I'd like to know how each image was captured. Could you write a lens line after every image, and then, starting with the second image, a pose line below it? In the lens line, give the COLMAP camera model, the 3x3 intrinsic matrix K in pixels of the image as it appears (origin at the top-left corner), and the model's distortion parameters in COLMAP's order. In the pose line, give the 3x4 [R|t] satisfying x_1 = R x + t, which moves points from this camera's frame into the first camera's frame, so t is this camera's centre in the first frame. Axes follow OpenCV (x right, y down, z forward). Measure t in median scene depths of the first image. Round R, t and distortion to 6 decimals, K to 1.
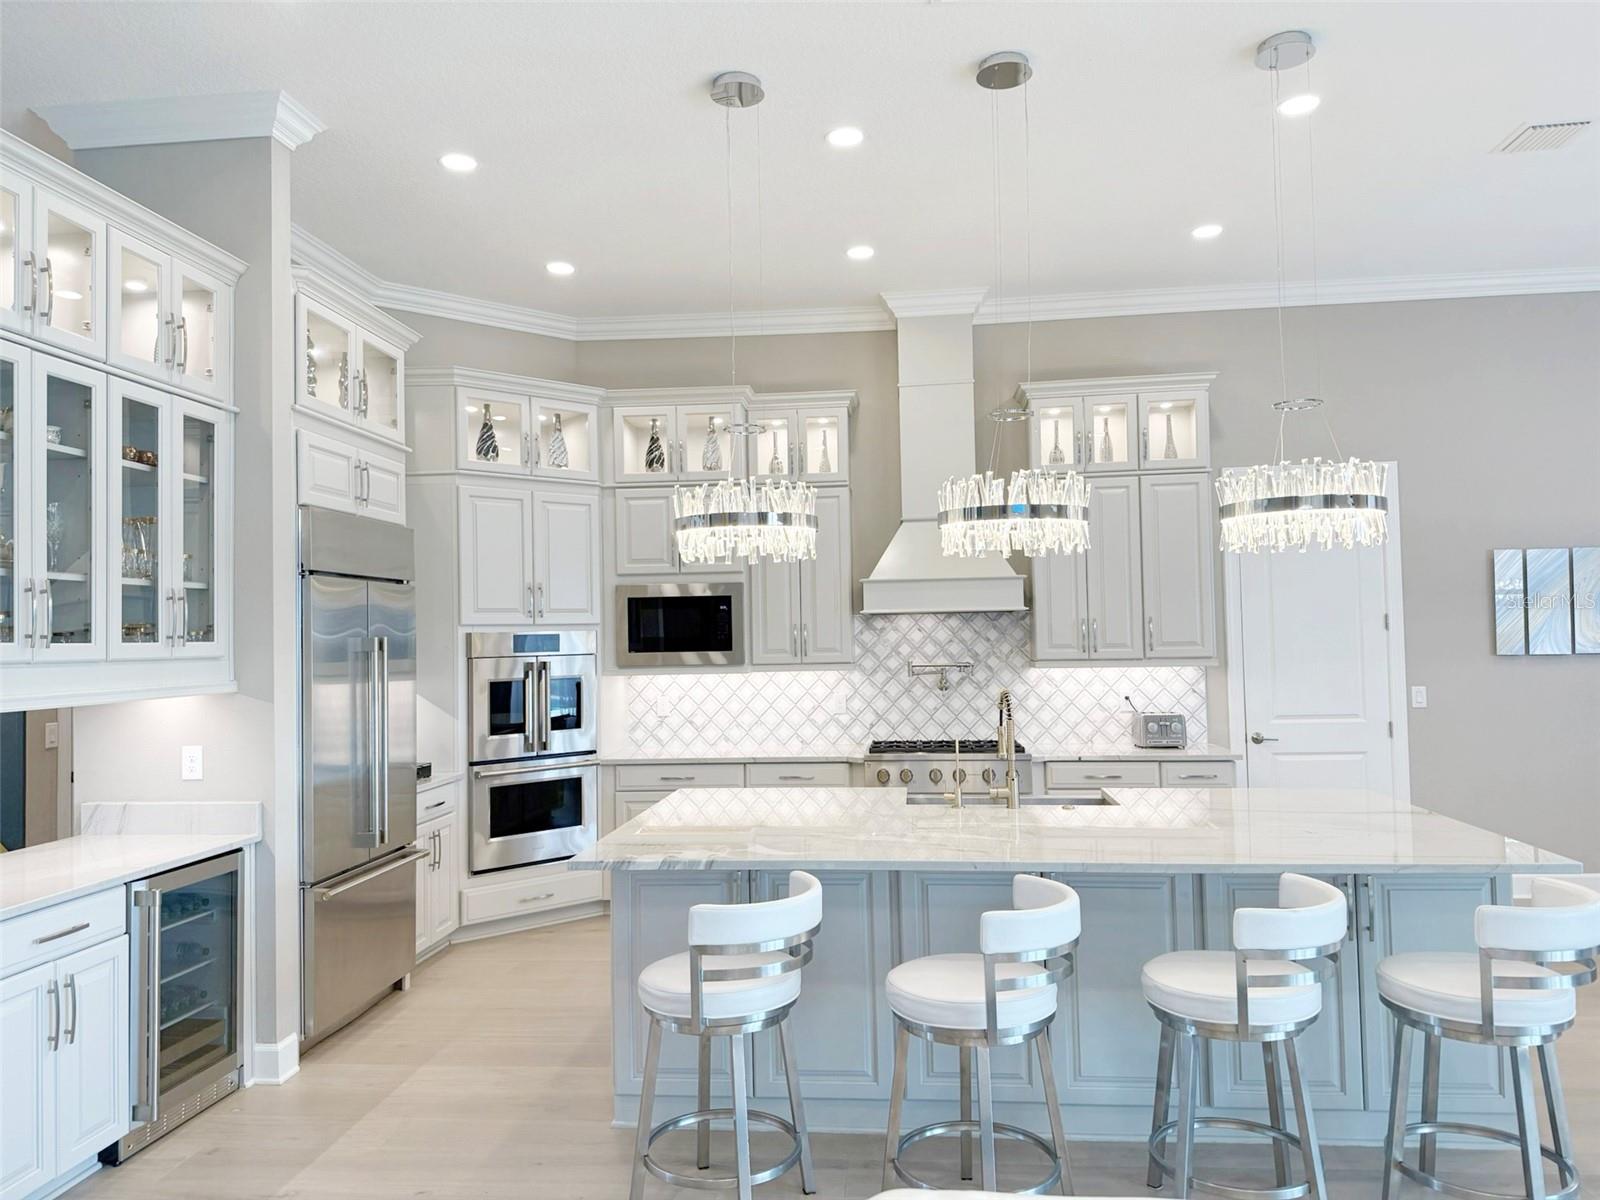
lens RADIAL K [[1117.5, 0, 803.9], [0, 1117.5, 601.9], [0, 0, 1]] dist [0.161252, -0.262126]
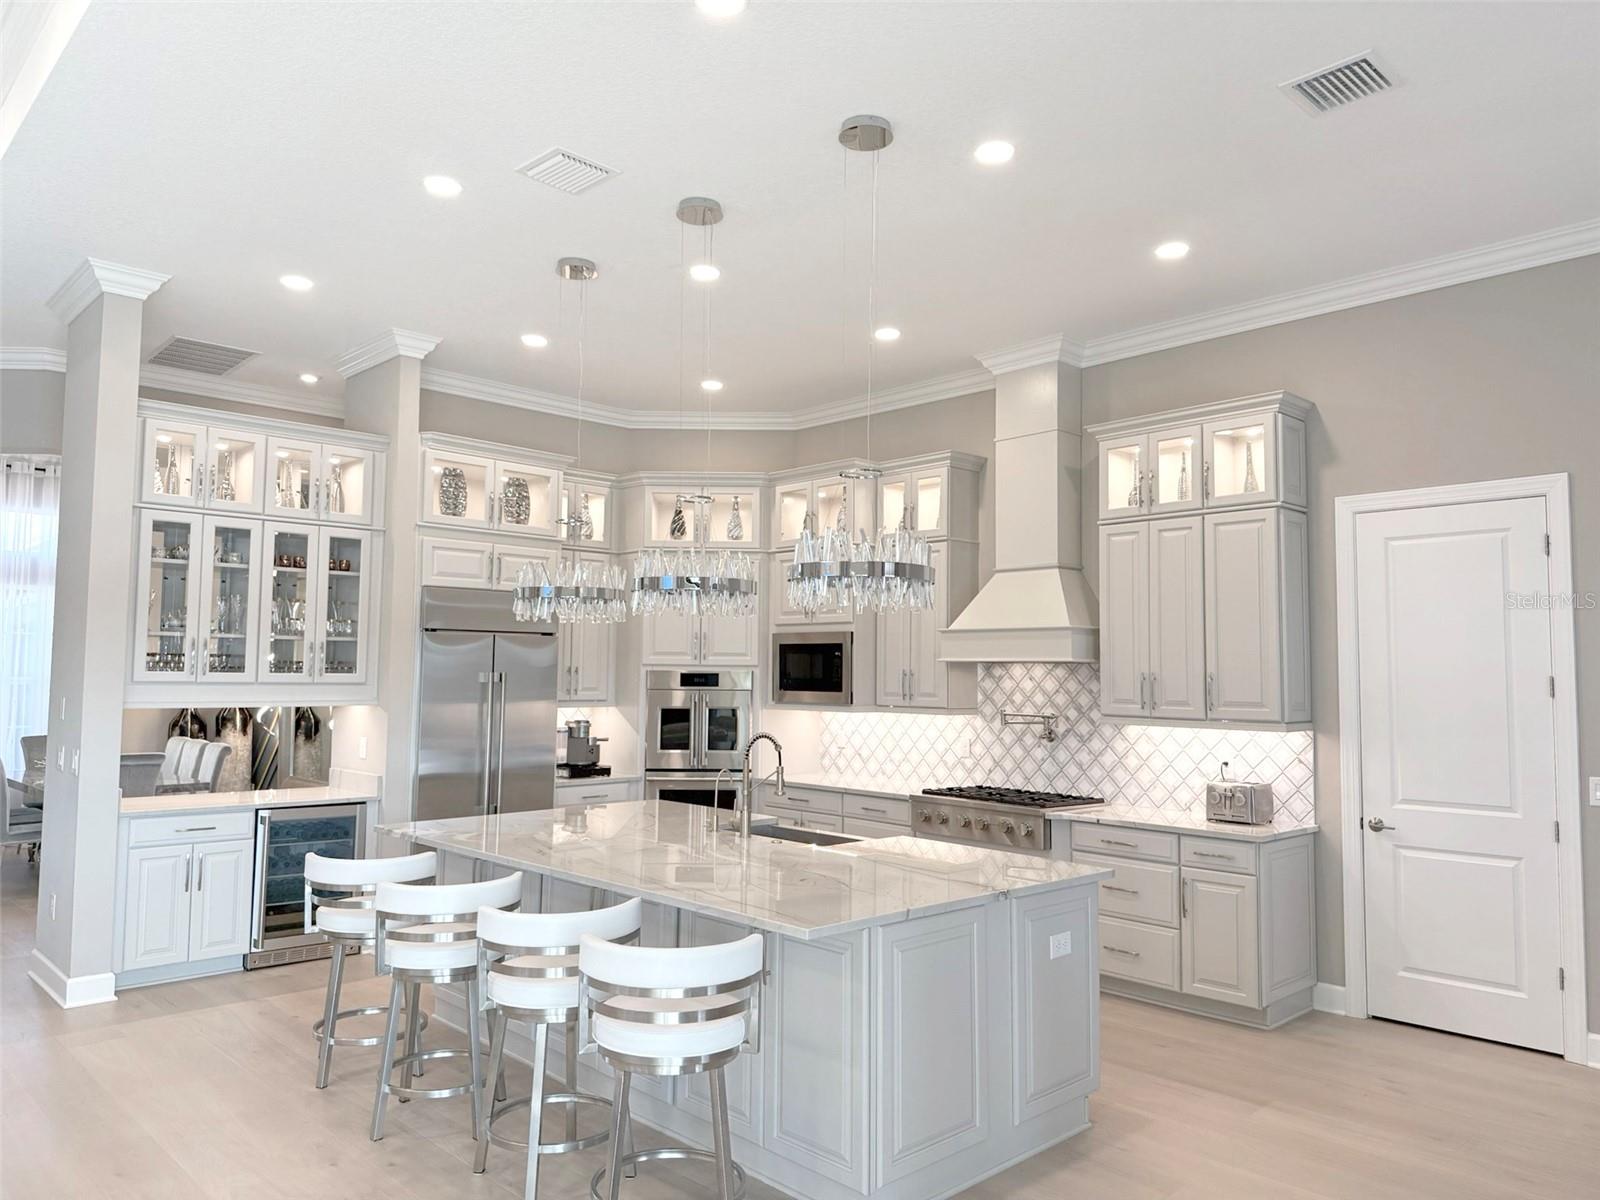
lens RADIAL K [[1116.0, 0, 800.0], [0, 1116.0, 600.0], [0, 0, 1]] dist [0.084587, -0.112091]
pose [[0.758827, -0.014875, -0.651122, 0.628467], [-0.005168, 0.999570, -0.028859, -0.016317], [0.651272, 0.025264, 0.758424, 0.114114]]
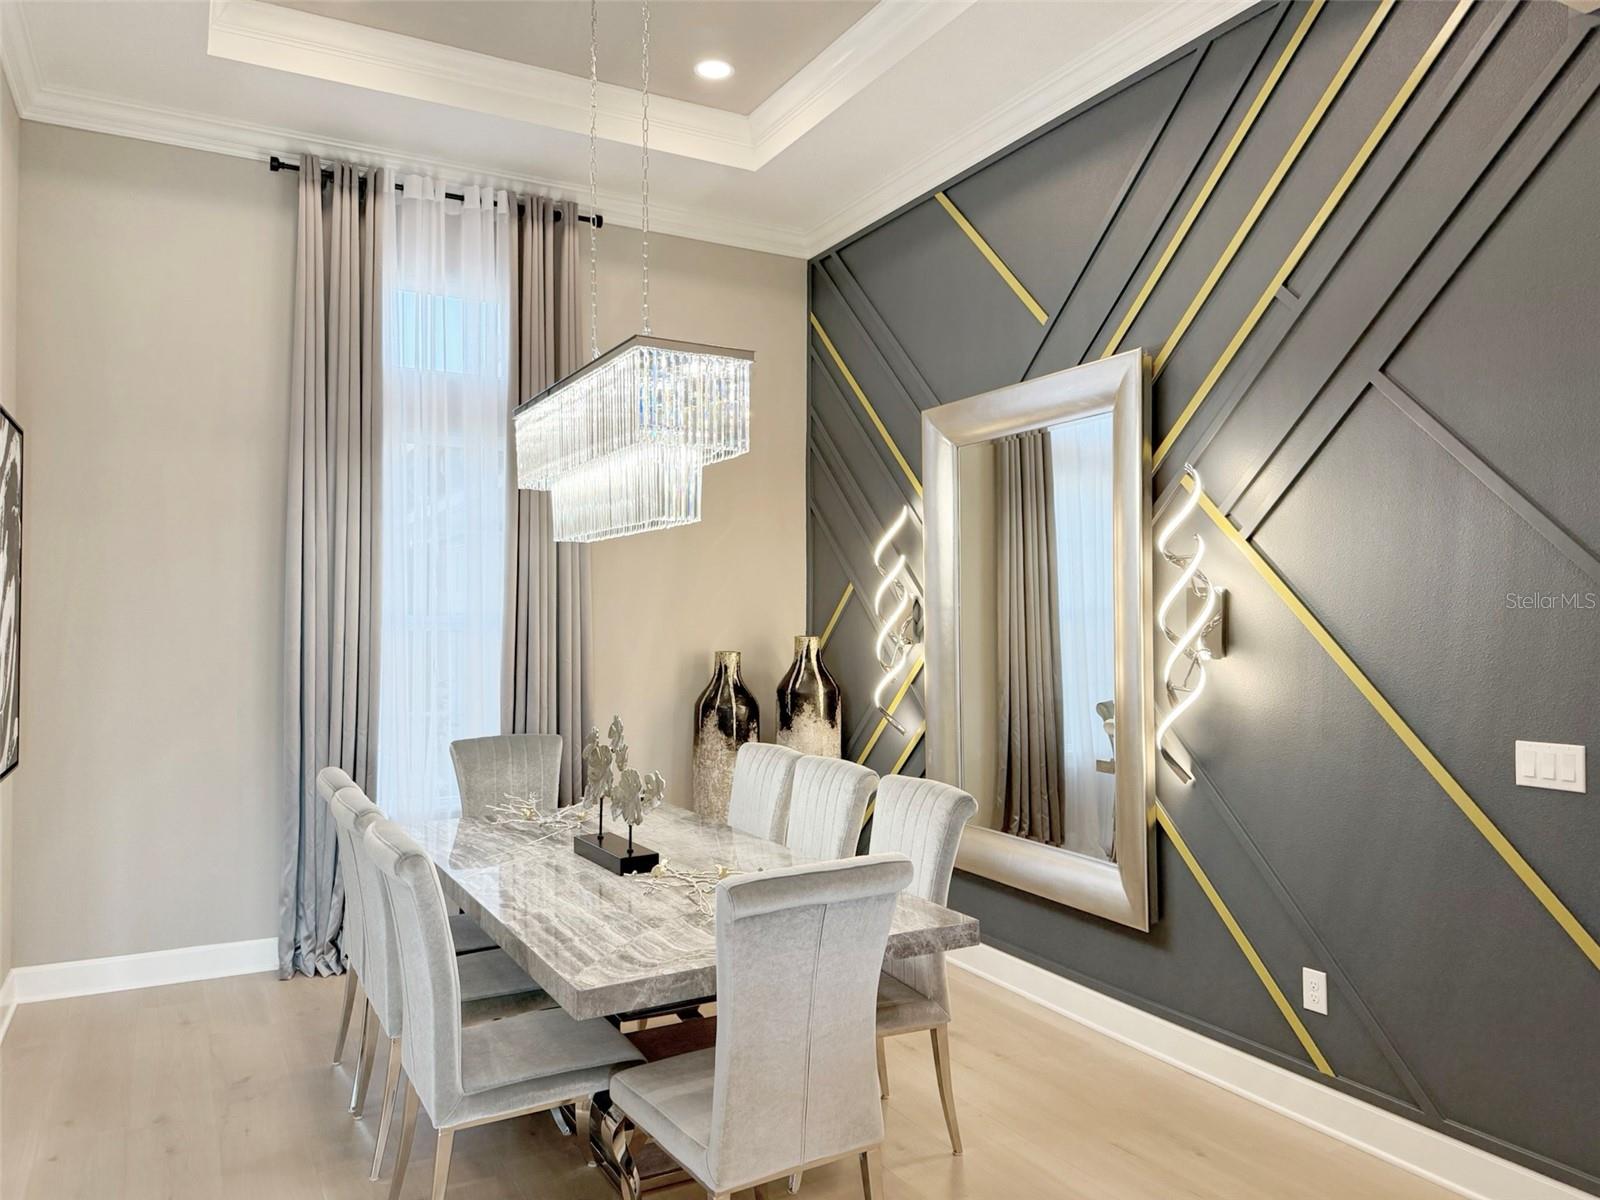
lens RADIAL K [[1116.0, 0, 800.0], [0, 1116.0, 600.0], [0, 0, 1]] dist [0.084587, -0.112091]
pose [[0.562466, 0.008296, -0.826779, -0.418307], [0.020316, 0.999509, 0.023851, 0.024404], [0.826571, -0.030213, 0.562021, 0.367715]]
